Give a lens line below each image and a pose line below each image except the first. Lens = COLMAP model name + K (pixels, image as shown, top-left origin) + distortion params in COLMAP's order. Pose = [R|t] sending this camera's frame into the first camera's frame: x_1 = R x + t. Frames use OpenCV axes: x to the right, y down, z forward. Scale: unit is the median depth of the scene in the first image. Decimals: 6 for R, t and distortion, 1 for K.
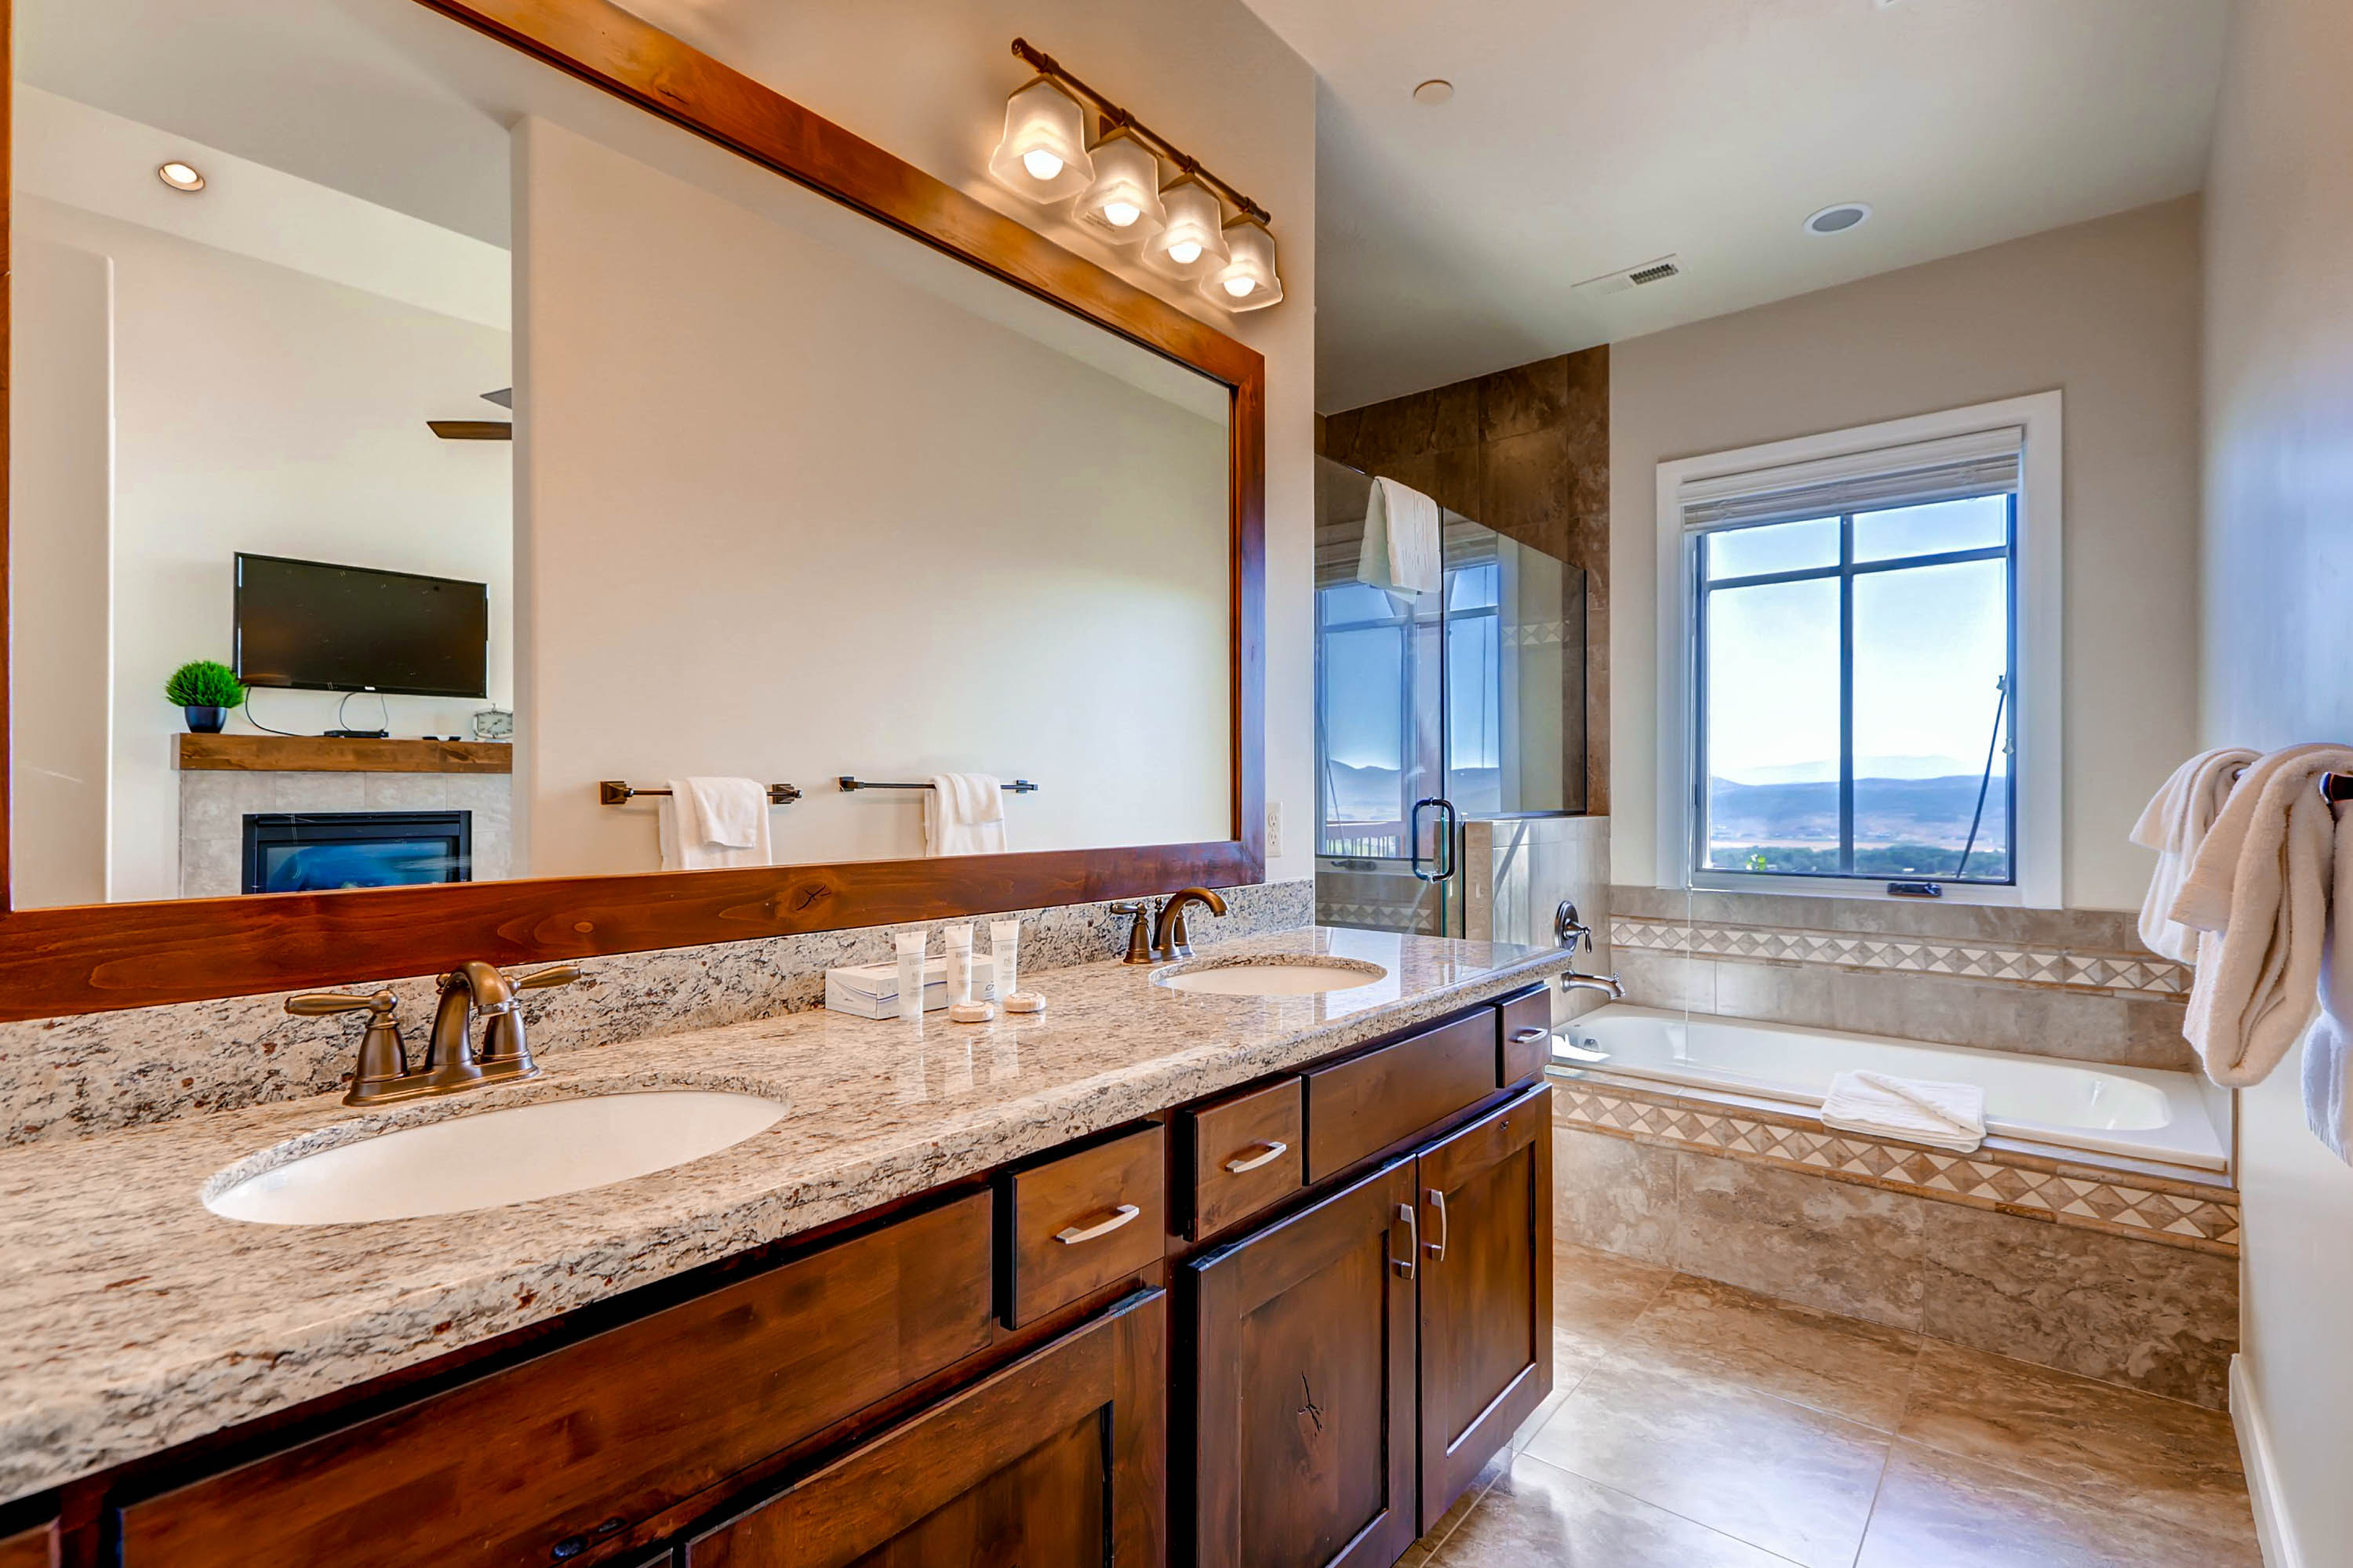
lens RADIAL K [[1100.2, 0, 1159.7], [0, 1100.2, 783.8], [0, 0, 1]] dist [0.014669, -0.006431]
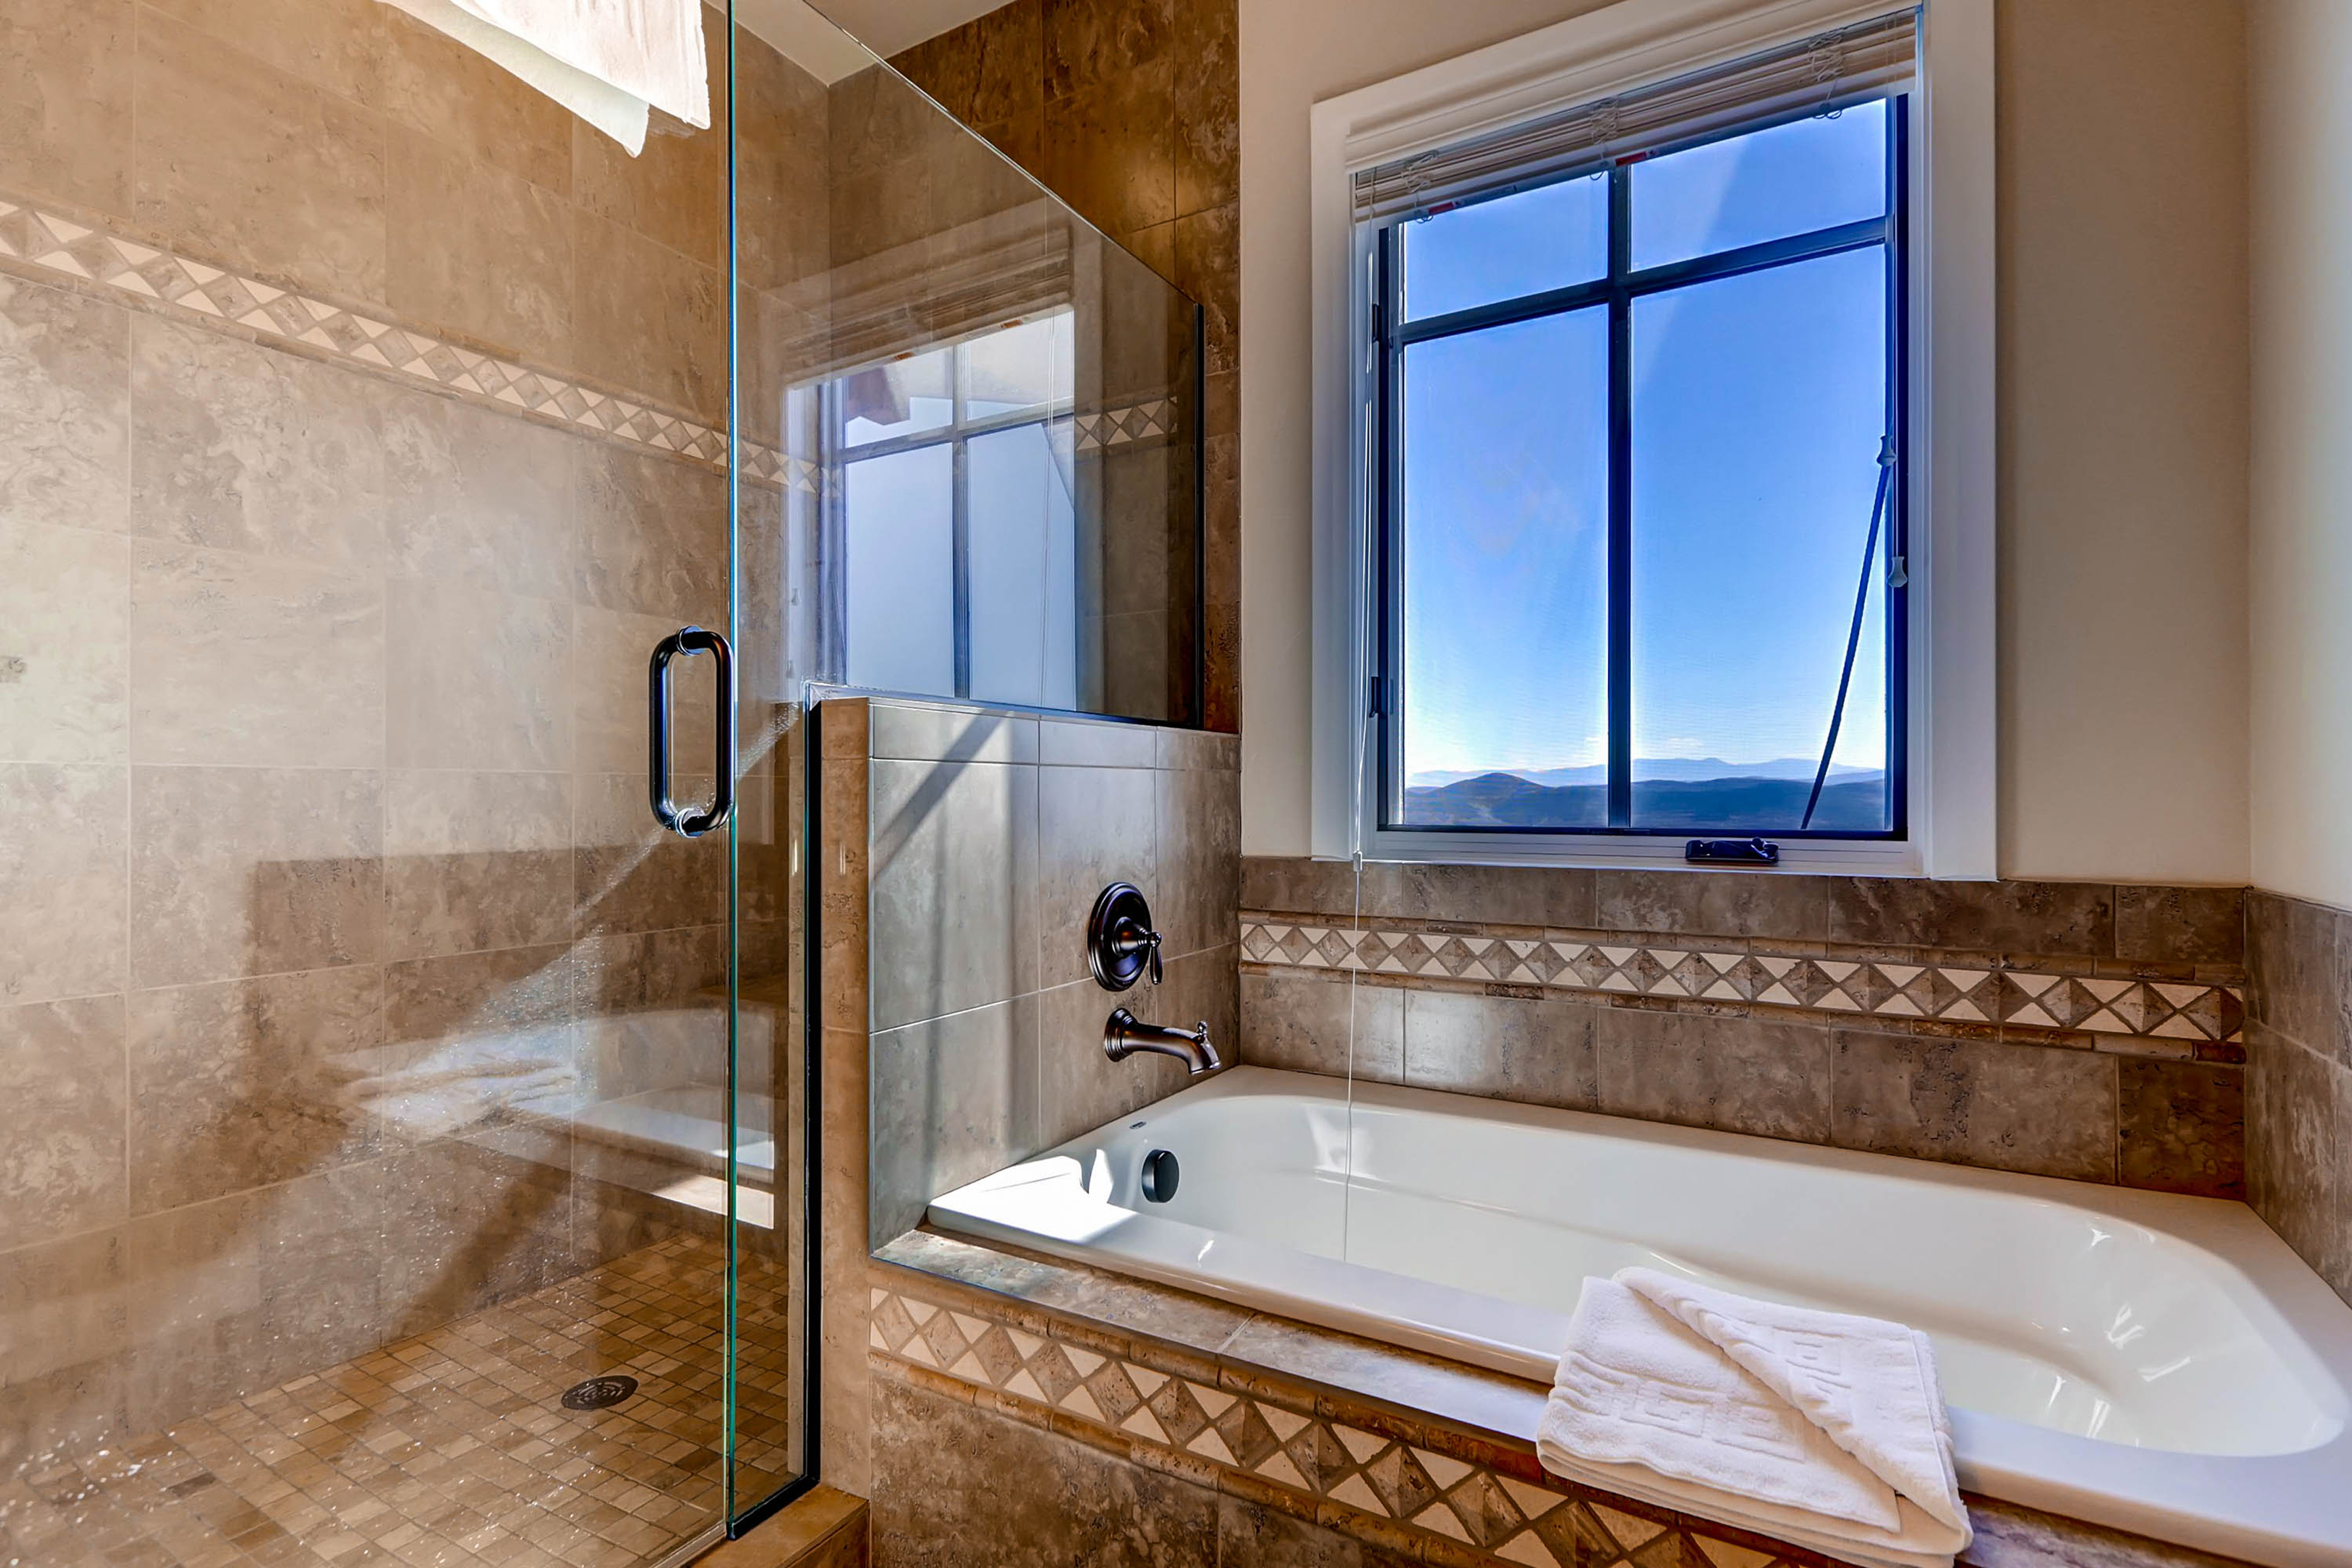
lens RADIAL K [[1099.8, 0, 1171.9], [0, 1099.8, 785.9], [0, 0, 1]] dist [0.014669, -0.006431]
pose [[0.987519, 0.001066, 0.157493, 0.347045], [-0.000746, 0.999998, -0.002094, 0.069065], [-0.157495, 0.001951, 0.987518, 0.542376]]
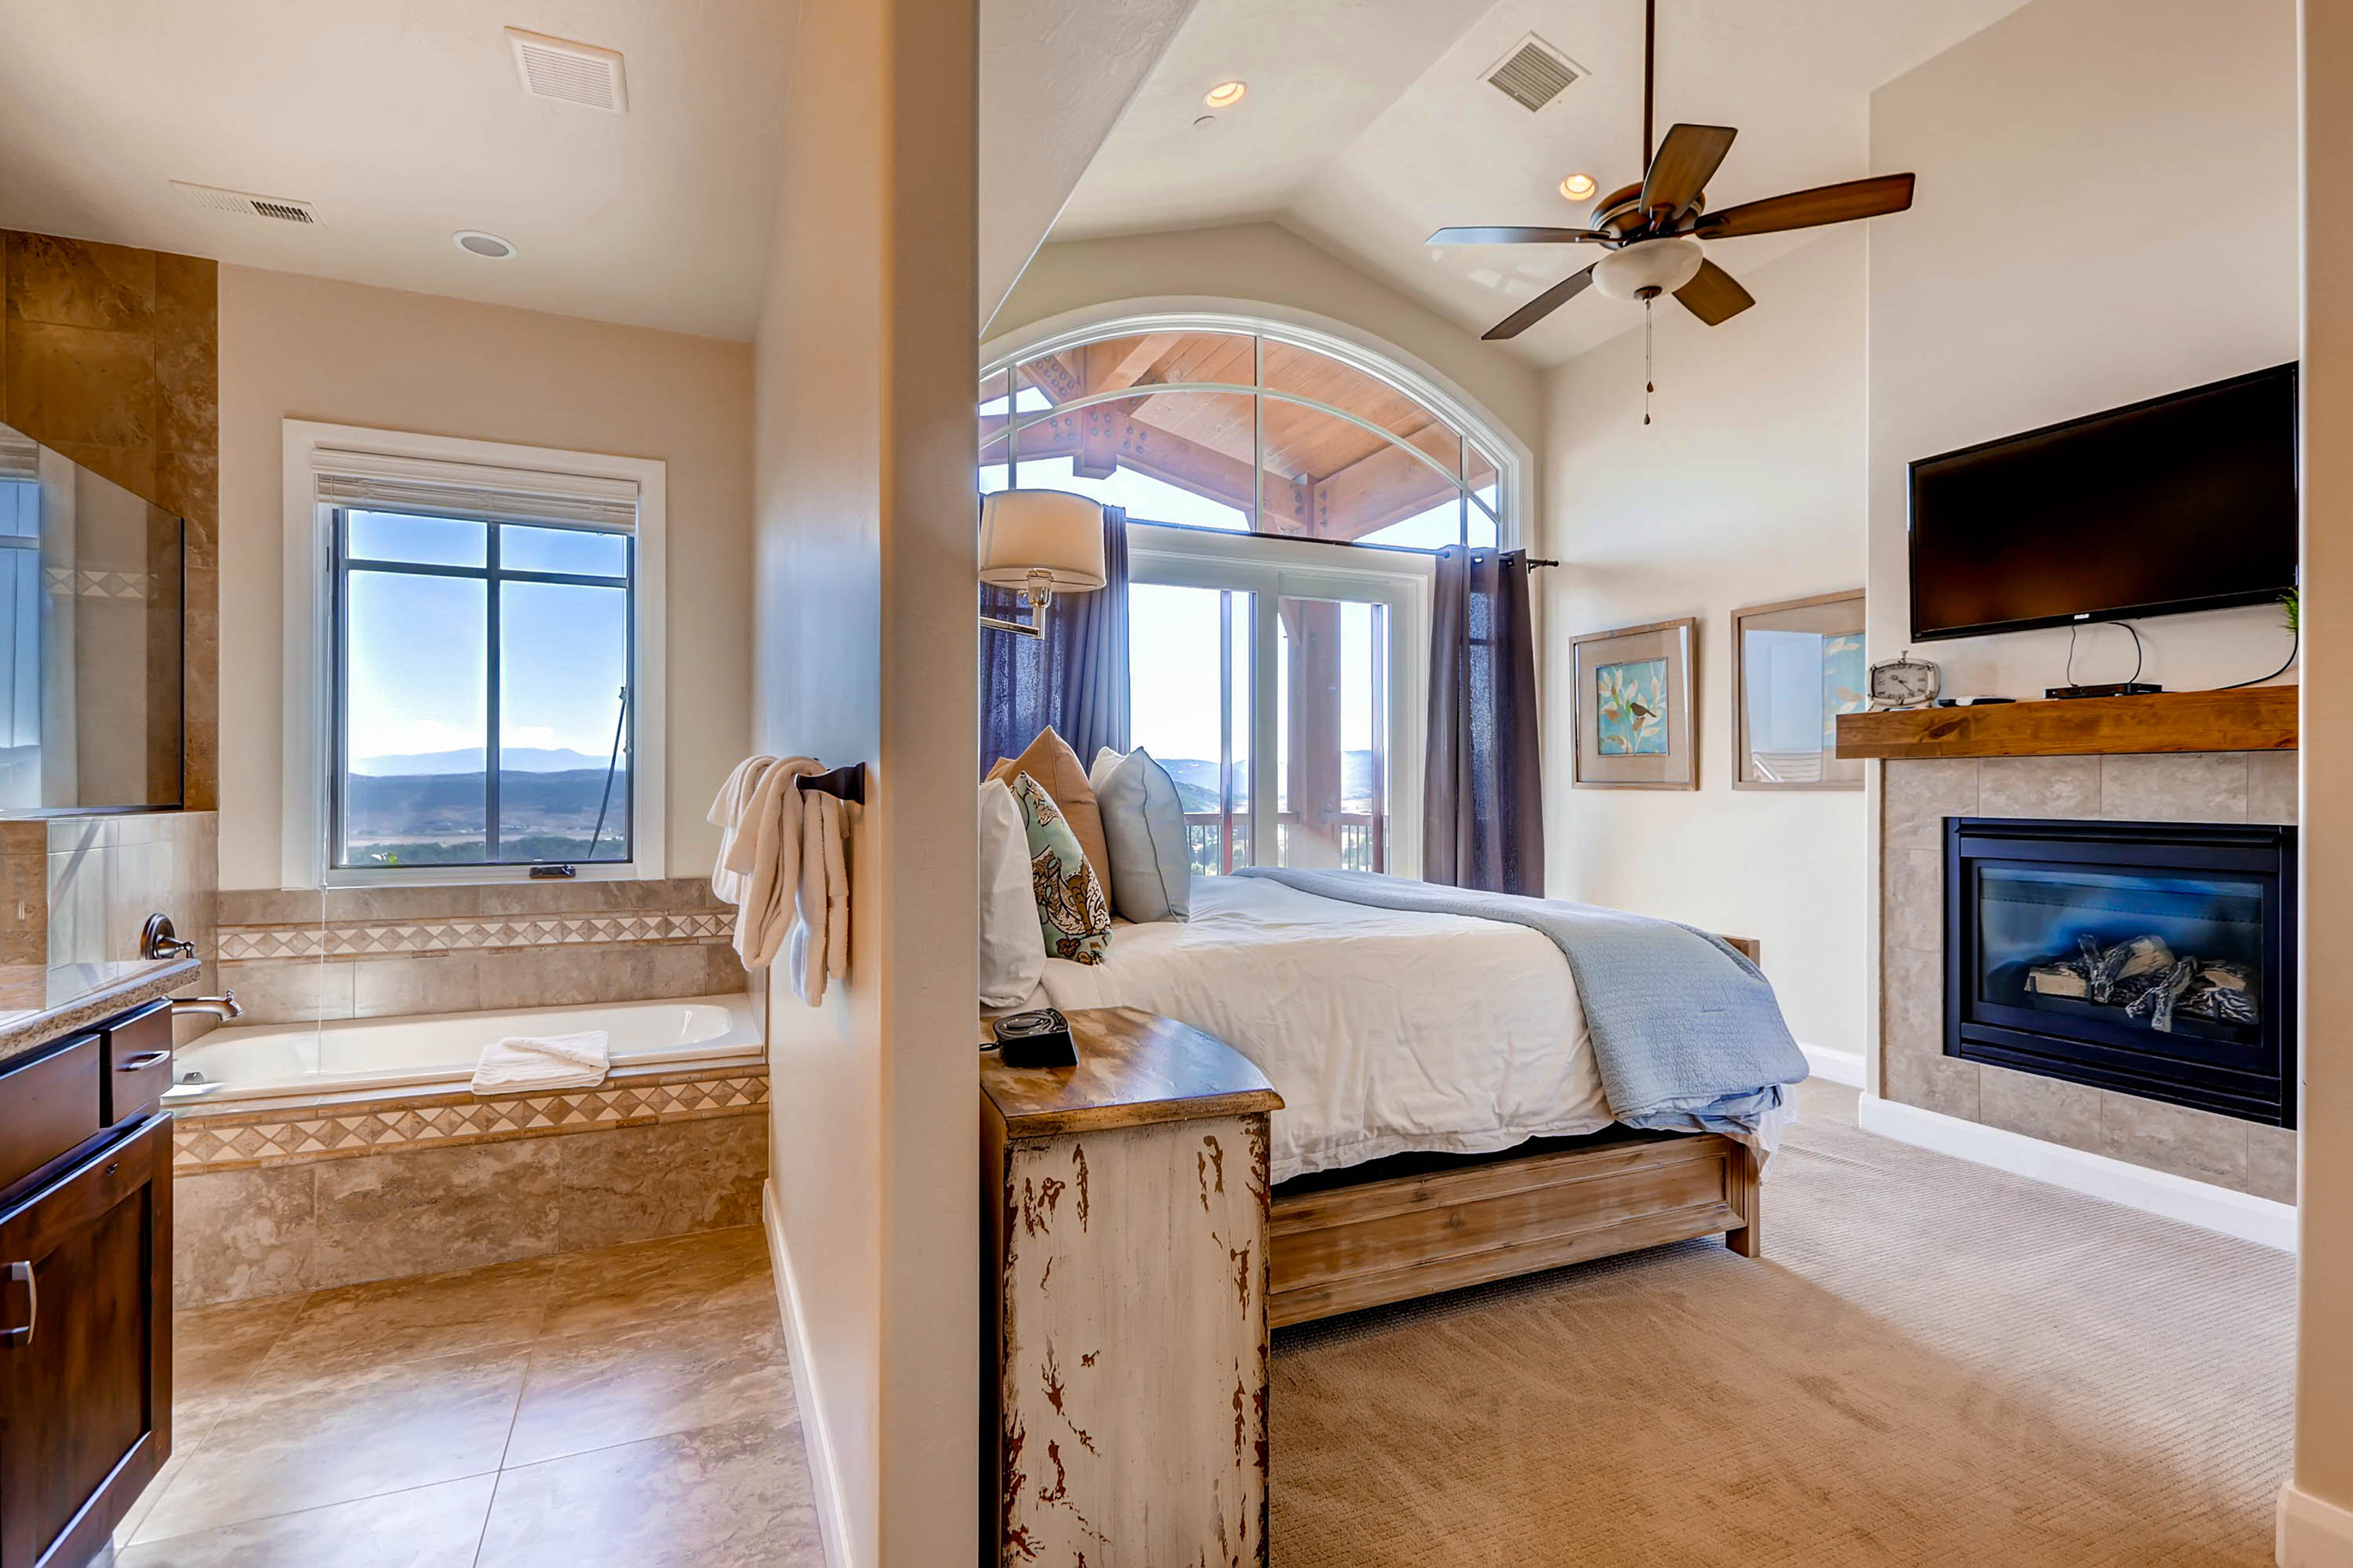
lens RADIAL K [[1100.2, 0, 1178.8], [0, 1100.2, 797.1], [0, 0, 1]] dist [0.014669, -0.006431]
pose [[0.435701, -0.004142, 0.900082, -0.054238], [-0.011985, 0.999874, 0.010403, 0.000290], [-0.900012, -0.015320, 0.435596, -0.064163]]
